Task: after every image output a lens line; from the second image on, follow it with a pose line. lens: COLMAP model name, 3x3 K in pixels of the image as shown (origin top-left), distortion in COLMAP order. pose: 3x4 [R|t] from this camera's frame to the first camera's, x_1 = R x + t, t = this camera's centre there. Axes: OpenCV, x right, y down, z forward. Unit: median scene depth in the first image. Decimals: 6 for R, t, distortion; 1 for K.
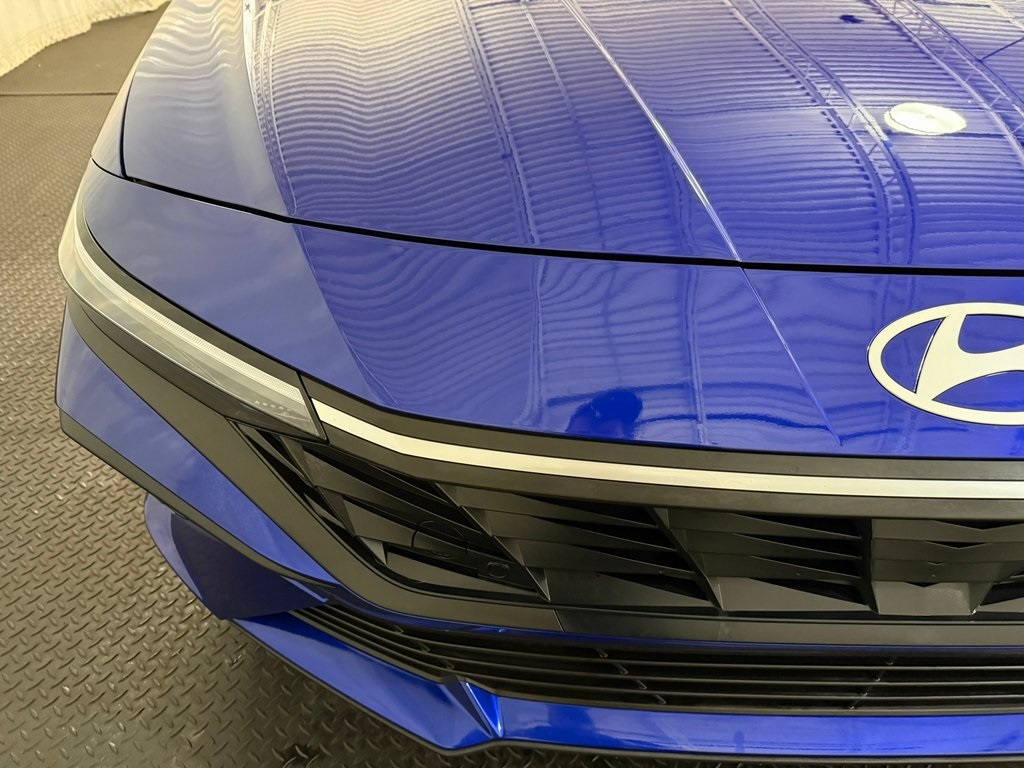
lens RADIAL K [[700.3, 0, 511.6], [0, 700.3, 392.4], [0, 0, 1]] dist [0.002268, -0.020026]
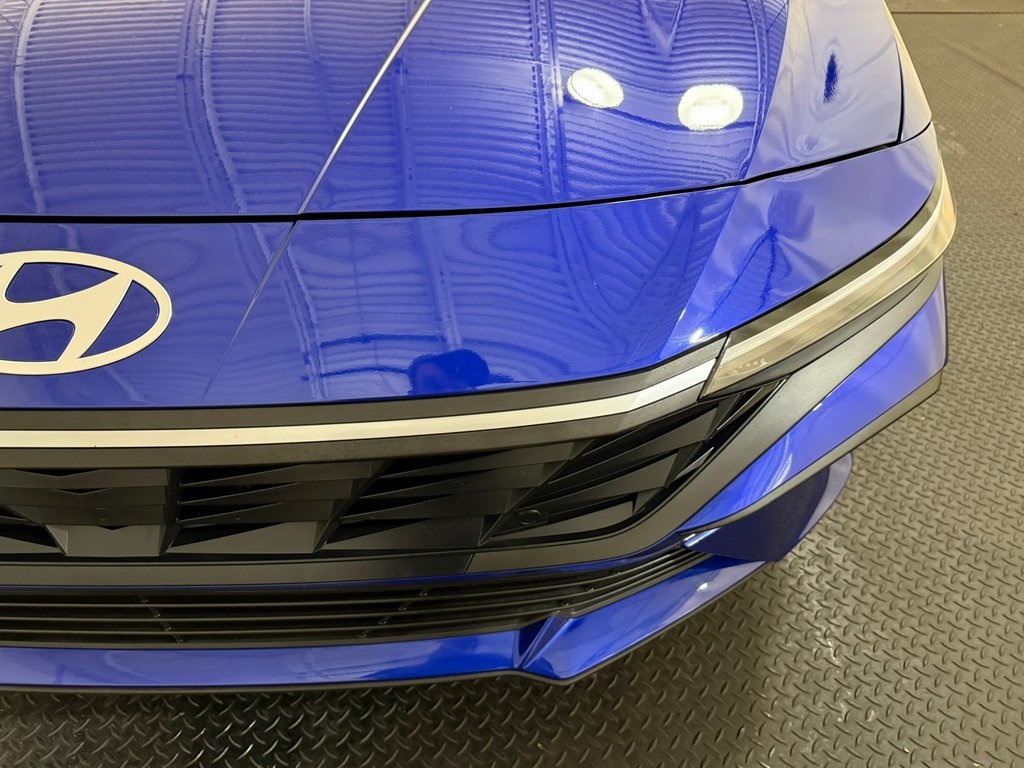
lens RADIAL K [[700.3, 0, 518.9], [0, 700.3, 394.4], [0, 0, 1]] dist [0.002268, -0.020026]
pose [[0.999267, -0.019378, 0.033014, 0.703966], [0.016096, 0.995162, 0.096915, -0.006187], [-0.034732, -0.096313, 0.994745, -0.015000]]
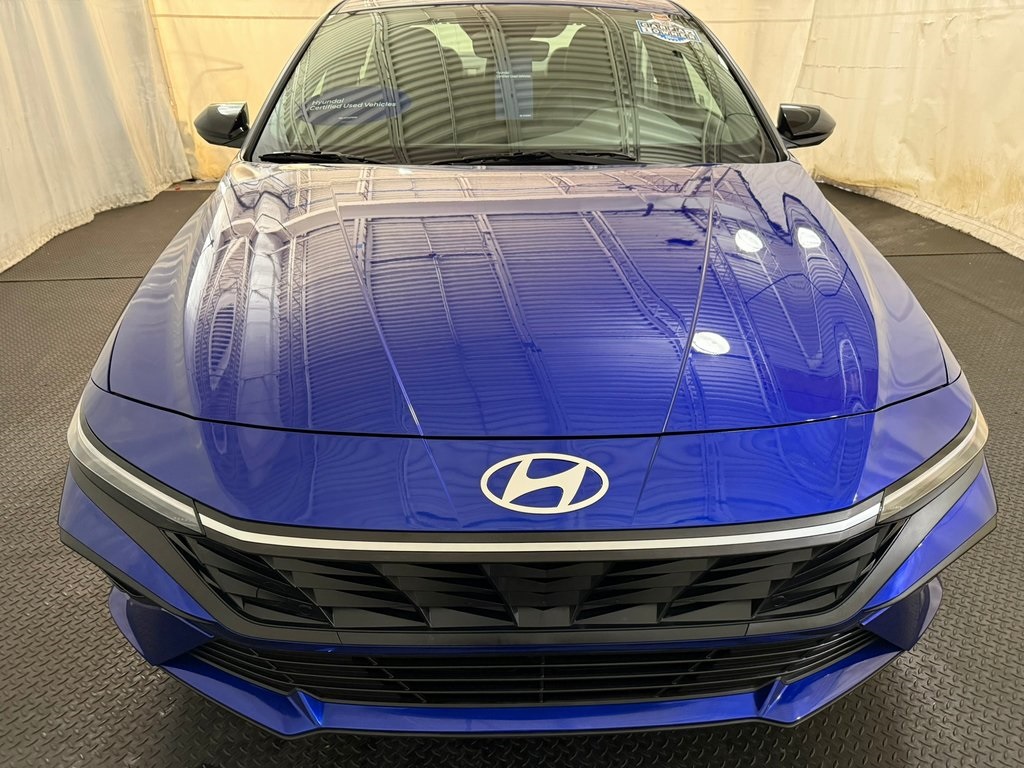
lens RADIAL K [[700.3, 0, 516.6], [0, 700.3, 393.5], [0, 0, 1]] dist [0.002268, -0.020026]
pose [[0.999238, -0.027926, 0.027282, 0.296557], [0.032460, 0.982545, -0.183174, 0.036273], [-0.021691, 0.183919, 0.982702, -0.527966]]
